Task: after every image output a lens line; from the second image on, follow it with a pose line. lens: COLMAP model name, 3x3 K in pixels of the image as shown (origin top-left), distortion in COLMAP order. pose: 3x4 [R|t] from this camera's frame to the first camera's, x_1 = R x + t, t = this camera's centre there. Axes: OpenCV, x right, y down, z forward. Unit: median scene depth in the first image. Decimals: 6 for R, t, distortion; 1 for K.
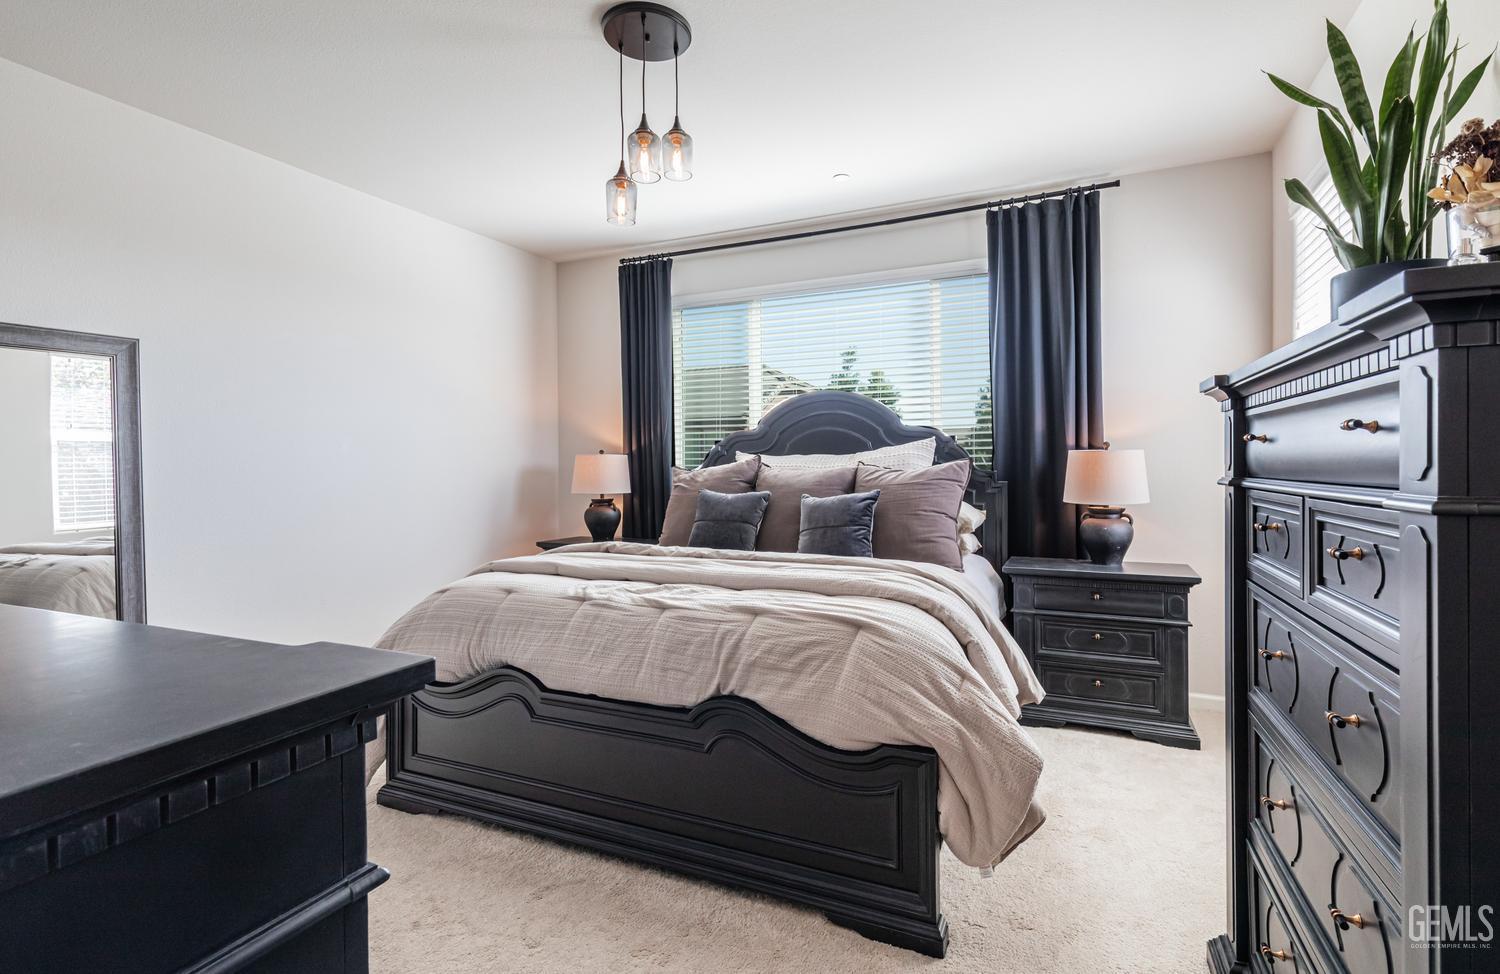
lens RADIAL K [[680.9, 0, 756.3], [0, 680.9, 481.1], [0, 0, 1]] dist [0.003413, 0.000666]
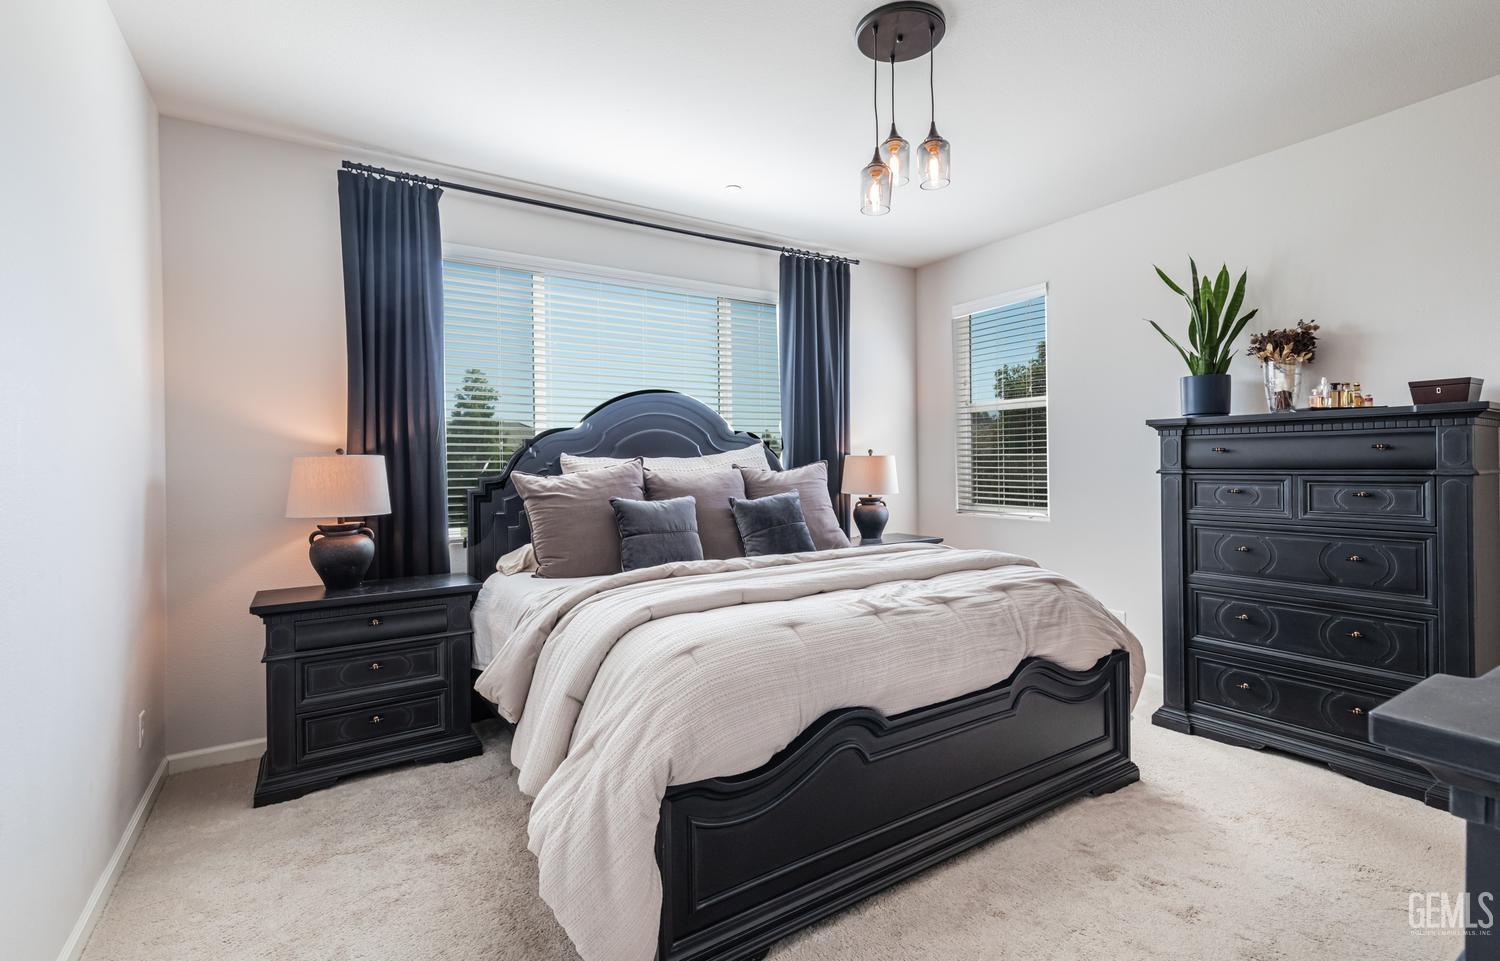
lens RADIAL K [[685.0, 0, 748.5], [0, 685.0, 482.8], [0, 0, 1]] dist [0.023812, 0.000034]
pose [[0.553677, -0.024235, 0.832379, -0.719809], [0.029565, 0.999518, 0.009436, -0.010282], [-0.832207, 0.019385, 0.554127, 0.401487]]
